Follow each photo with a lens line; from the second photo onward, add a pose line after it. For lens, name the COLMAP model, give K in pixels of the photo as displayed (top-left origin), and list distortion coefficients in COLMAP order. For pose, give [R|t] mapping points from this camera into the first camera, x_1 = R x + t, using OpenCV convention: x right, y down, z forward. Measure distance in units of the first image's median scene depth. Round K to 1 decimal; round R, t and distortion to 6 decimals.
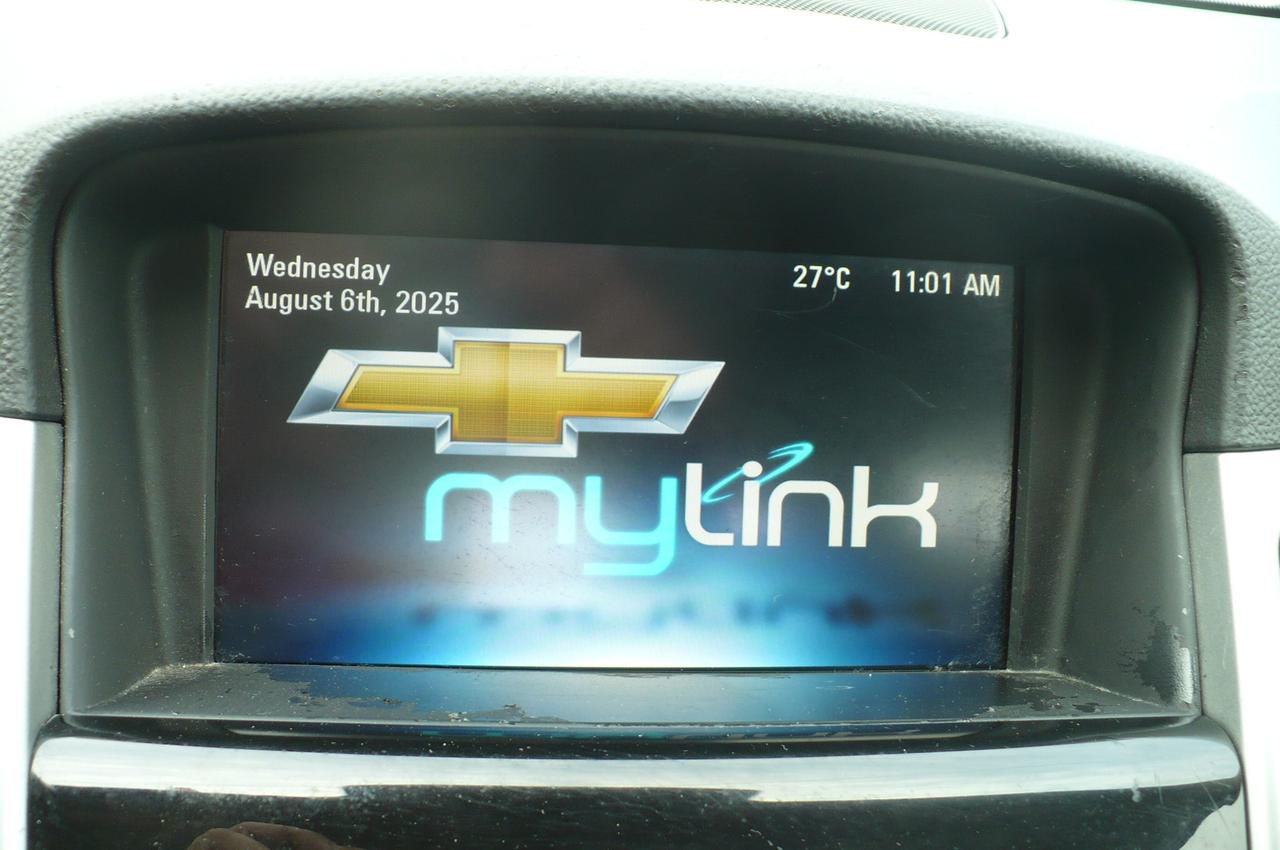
lens RADIAL K [[1411.9, 0, 644.0], [0, 1411.9, 399.1], [0, 0, 1]] dist [-0.285059, 0.430916]
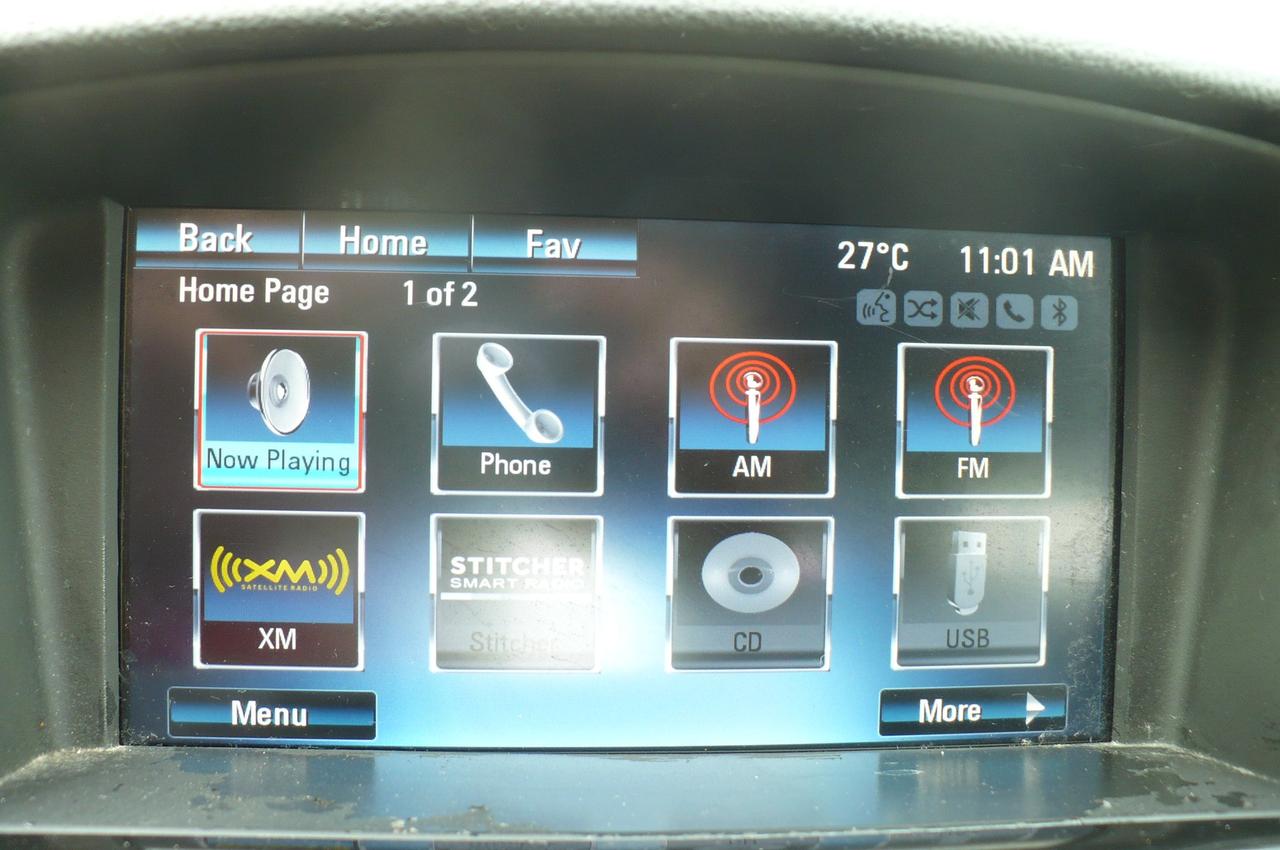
lens RADIAL K [[1359.8, 0, 640.0], [0, 1359.8, 425.0], [0, 0, 1]] dist [-0.273881, 0.338577]
pose [[0.999193, -0.015919, -0.036886, 0.020463], [0.015480, 0.999806, -0.012163, 0.017461], [0.037073, 0.011583, 0.999245, 0.231594]]
